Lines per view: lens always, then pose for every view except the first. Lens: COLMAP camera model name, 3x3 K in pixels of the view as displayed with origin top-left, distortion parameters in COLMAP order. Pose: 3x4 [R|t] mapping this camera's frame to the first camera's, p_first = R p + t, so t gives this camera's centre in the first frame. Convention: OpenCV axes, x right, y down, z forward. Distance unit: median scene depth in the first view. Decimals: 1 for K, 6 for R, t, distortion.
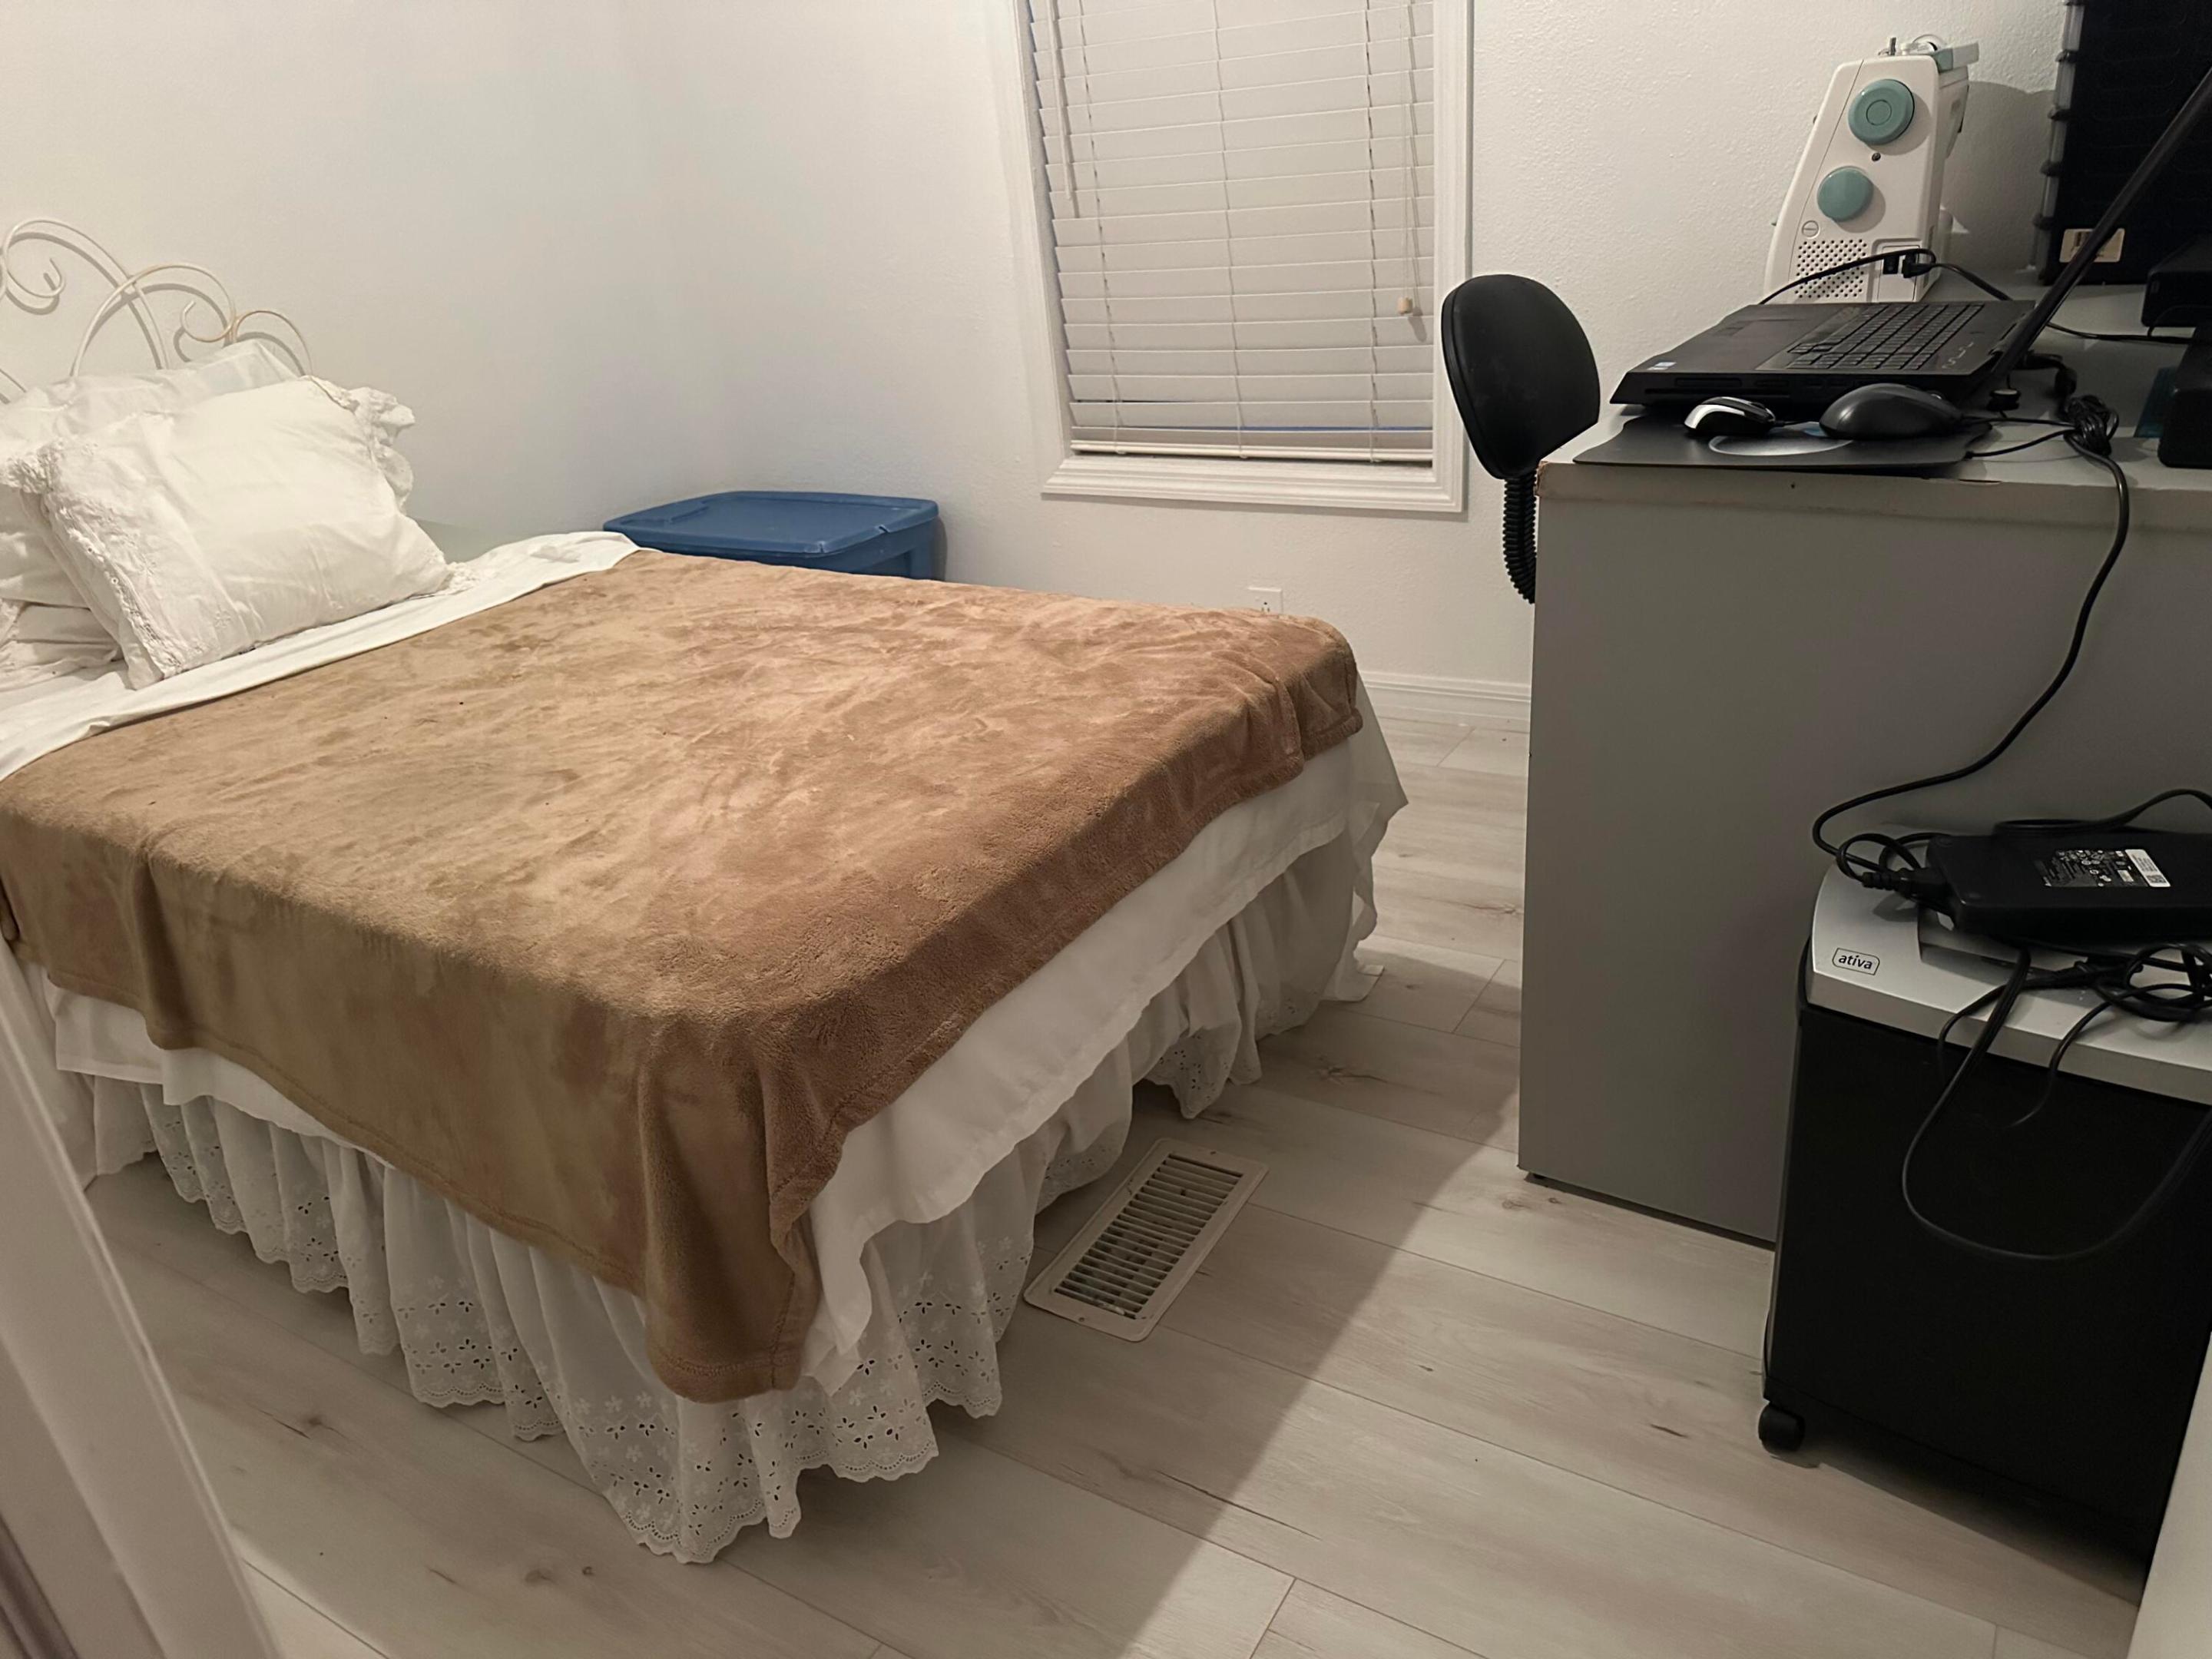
lens RADIAL K [[1559.6, 0, 1097.6], [0, 1559.6, 837.8], [0, 0, 1]] dist [0.149788, -0.224768]
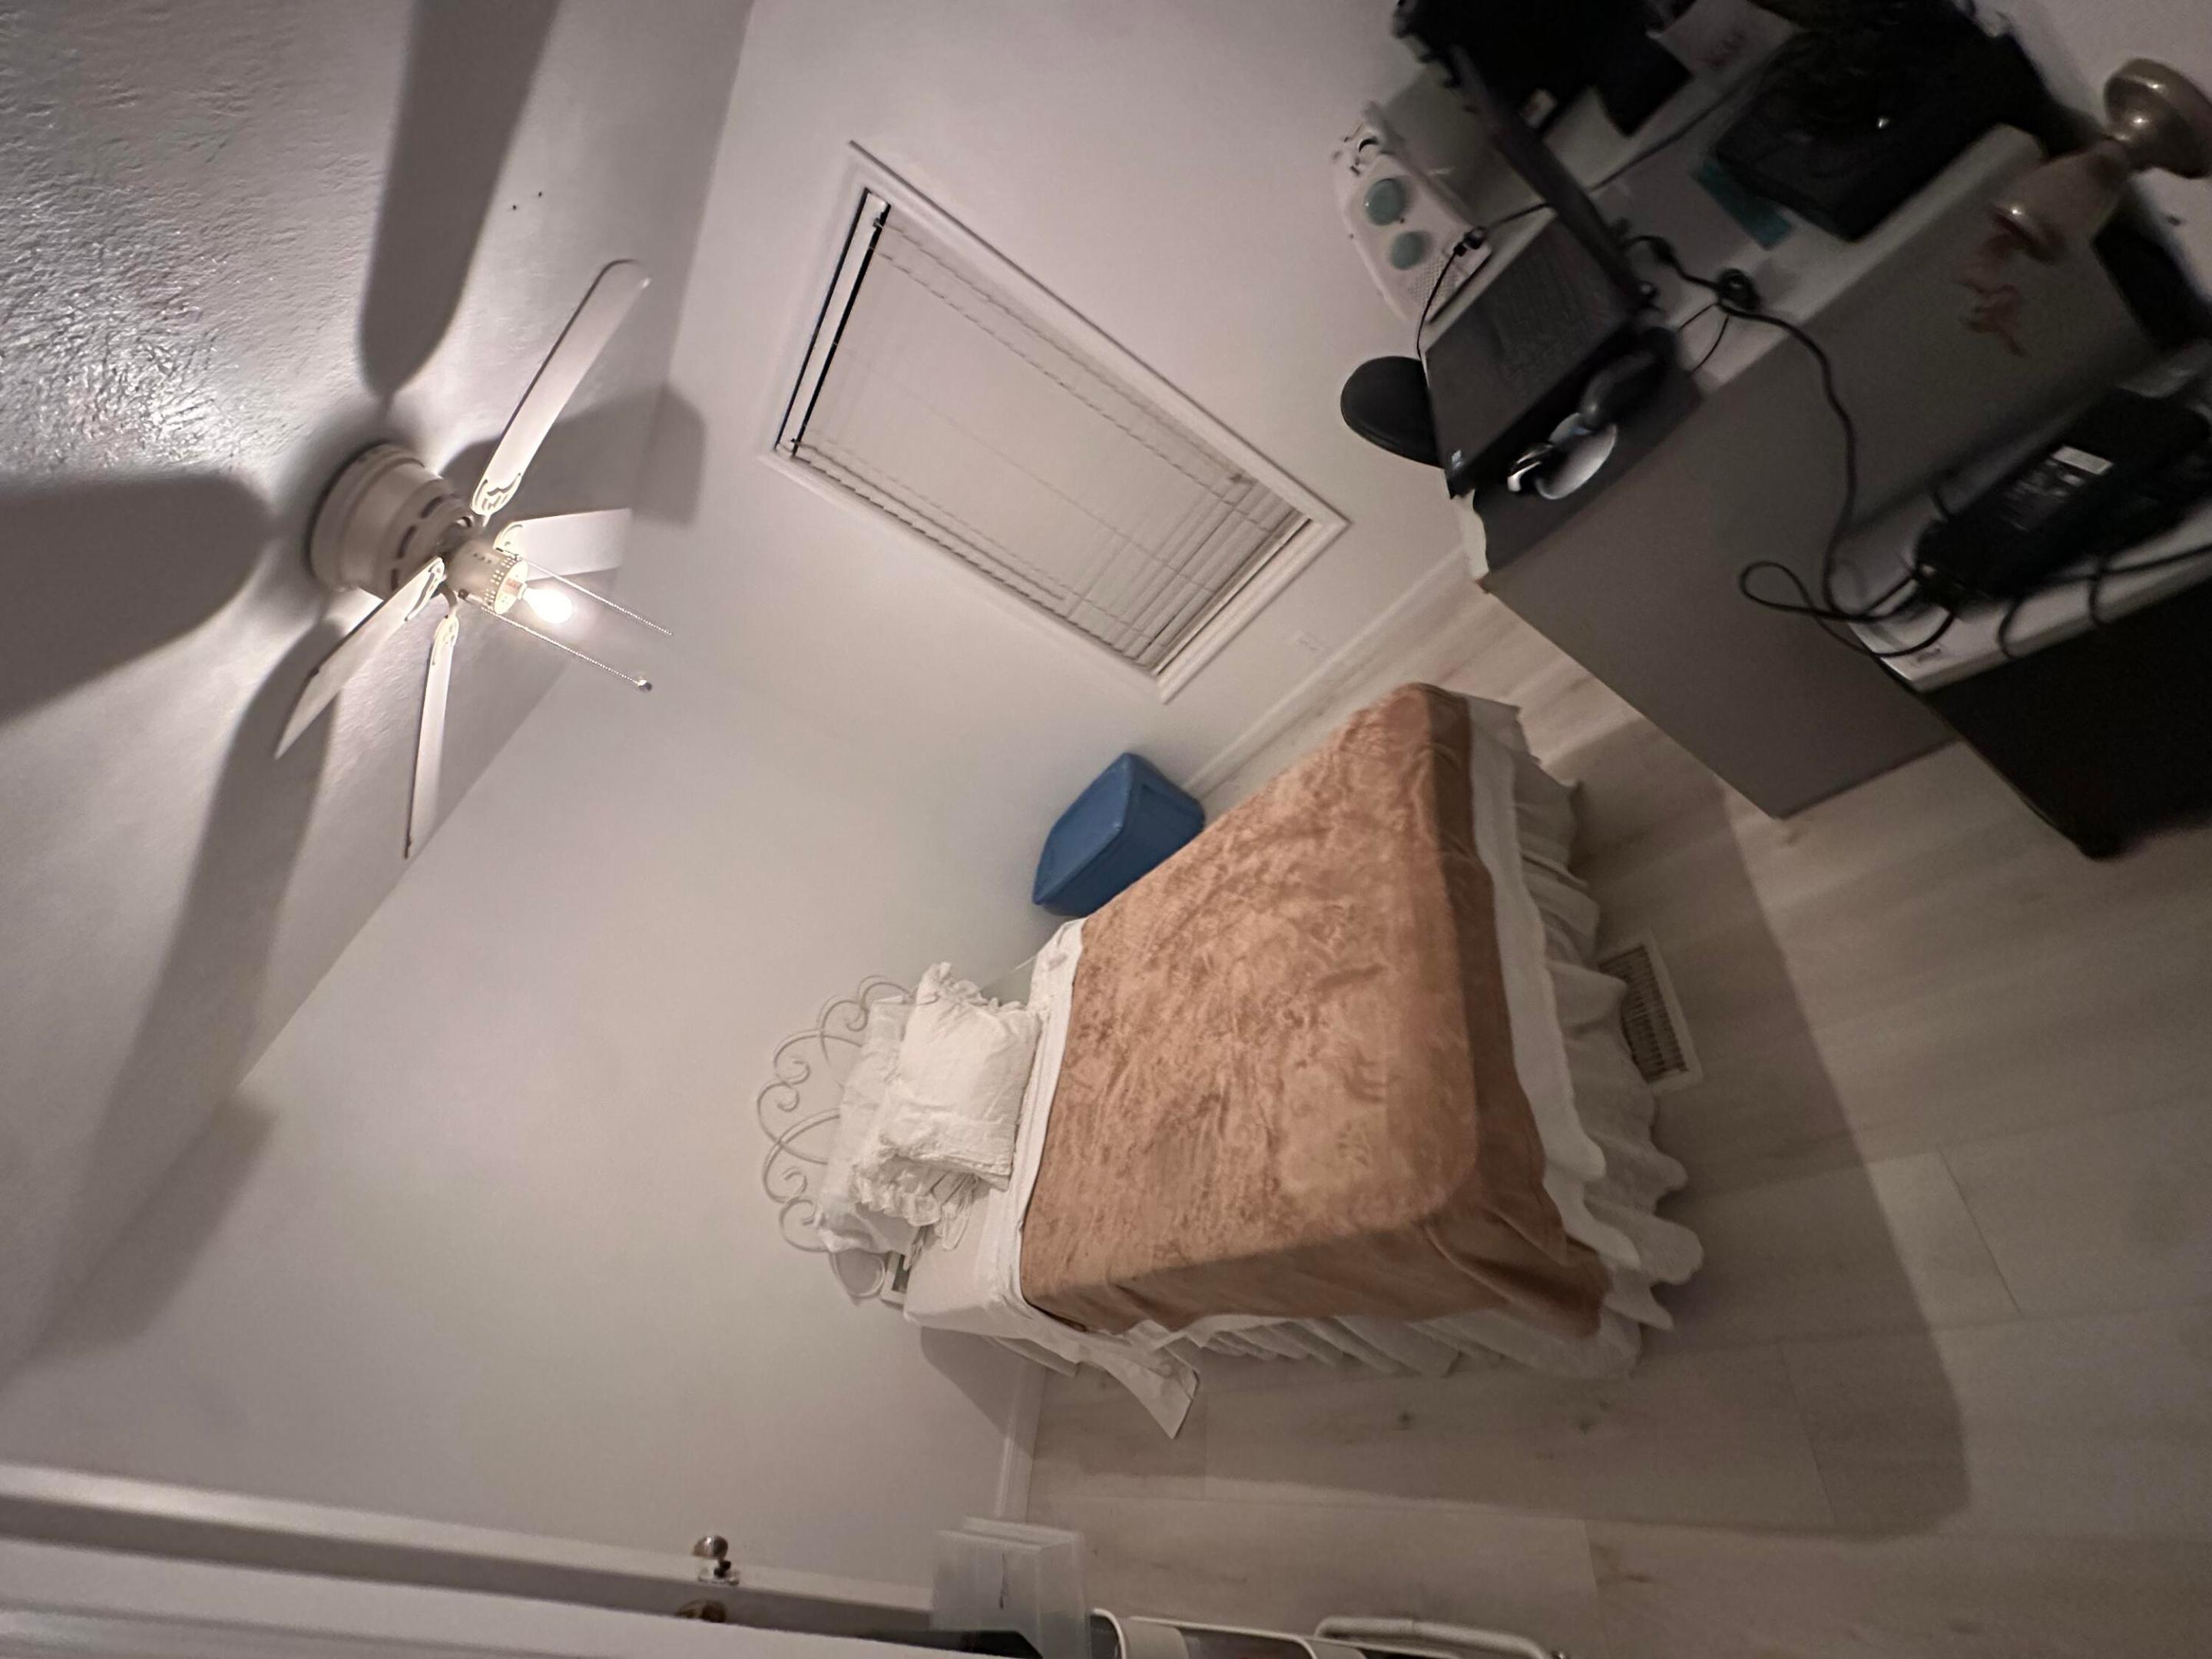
lens RADIAL K [[886.9, 0, 1106.0], [0, 886.9, 818.0], [0, 0, 1]] dist [0.013899, 0.000053]
pose [[0.606959, -0.770764, -0.193712, 0.034301], [0.780329, 0.624180, -0.038552, -0.277181], [0.150626, -0.127760, 0.980301, 0.017593]]
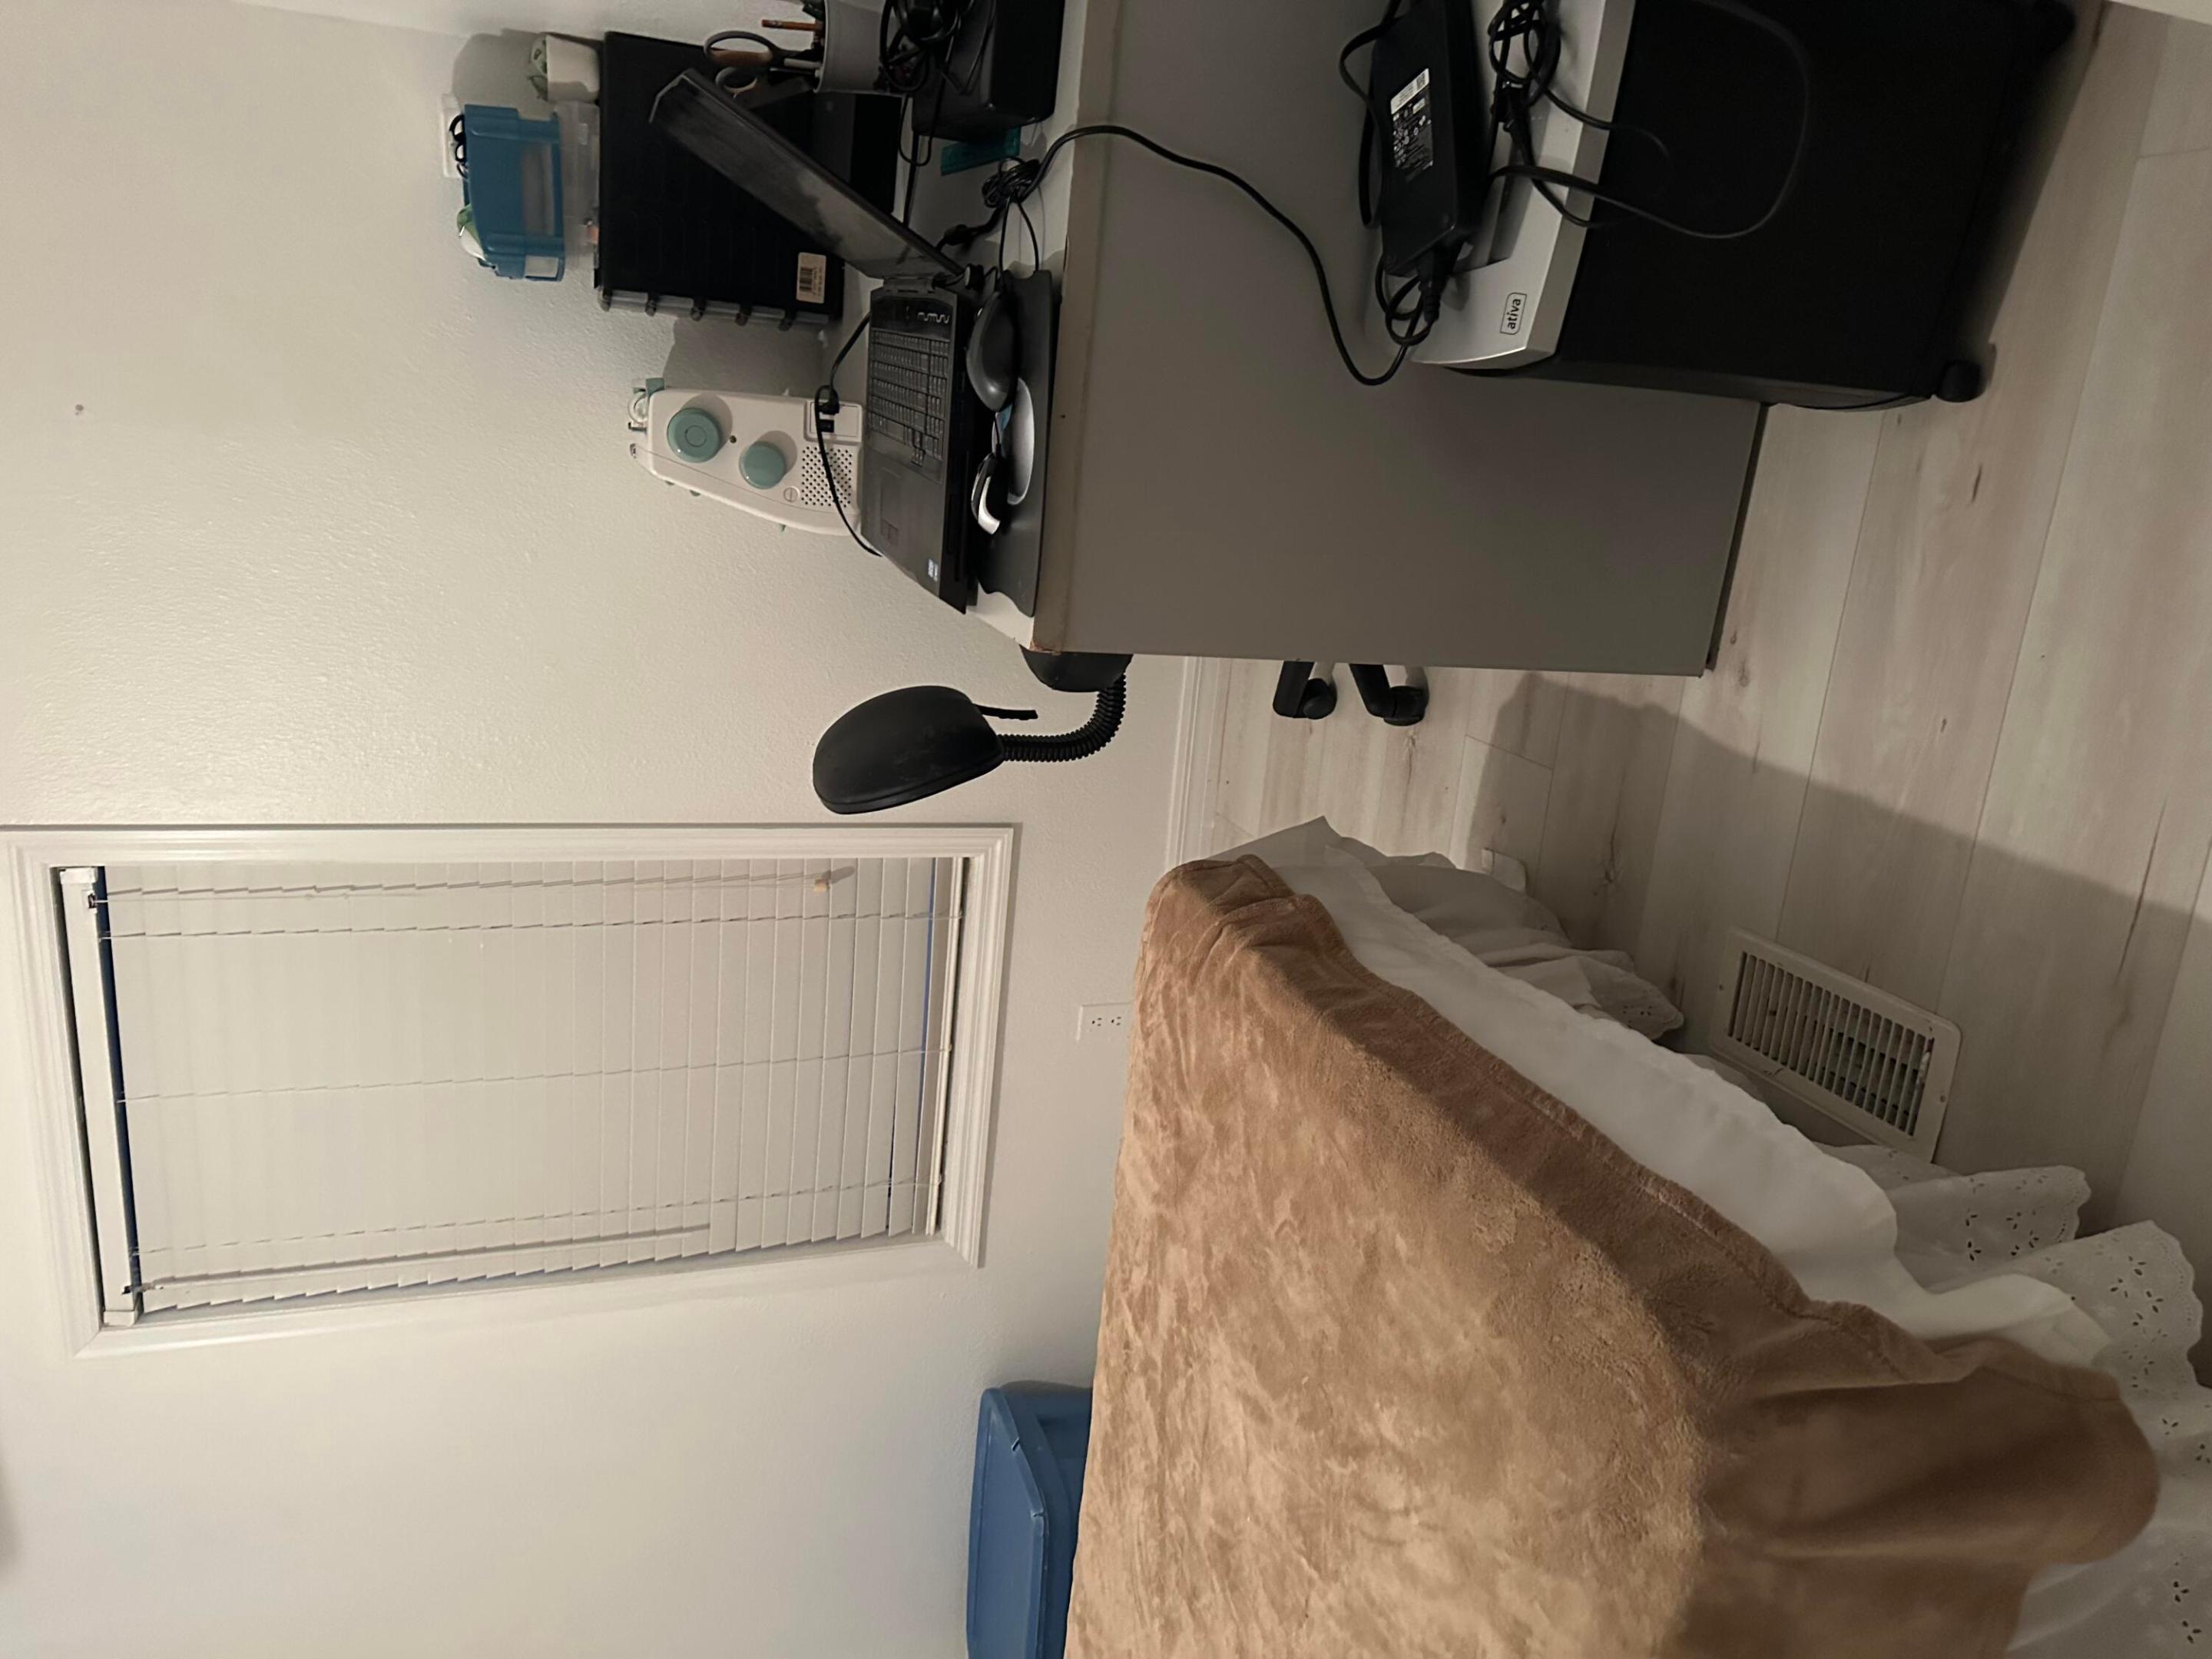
lens RADIAL K [[1565.5, 0, 1118.7], [0, 1565.5, 837.5], [0, 0, 1]] dist [0.190037, -0.453790]
pose [[-0.014386, -0.958462, 0.284856, -0.110758], [0.995260, -0.041128, -0.088123, -0.072303], [0.096178, 0.282238, 0.954511, 0.035992]]
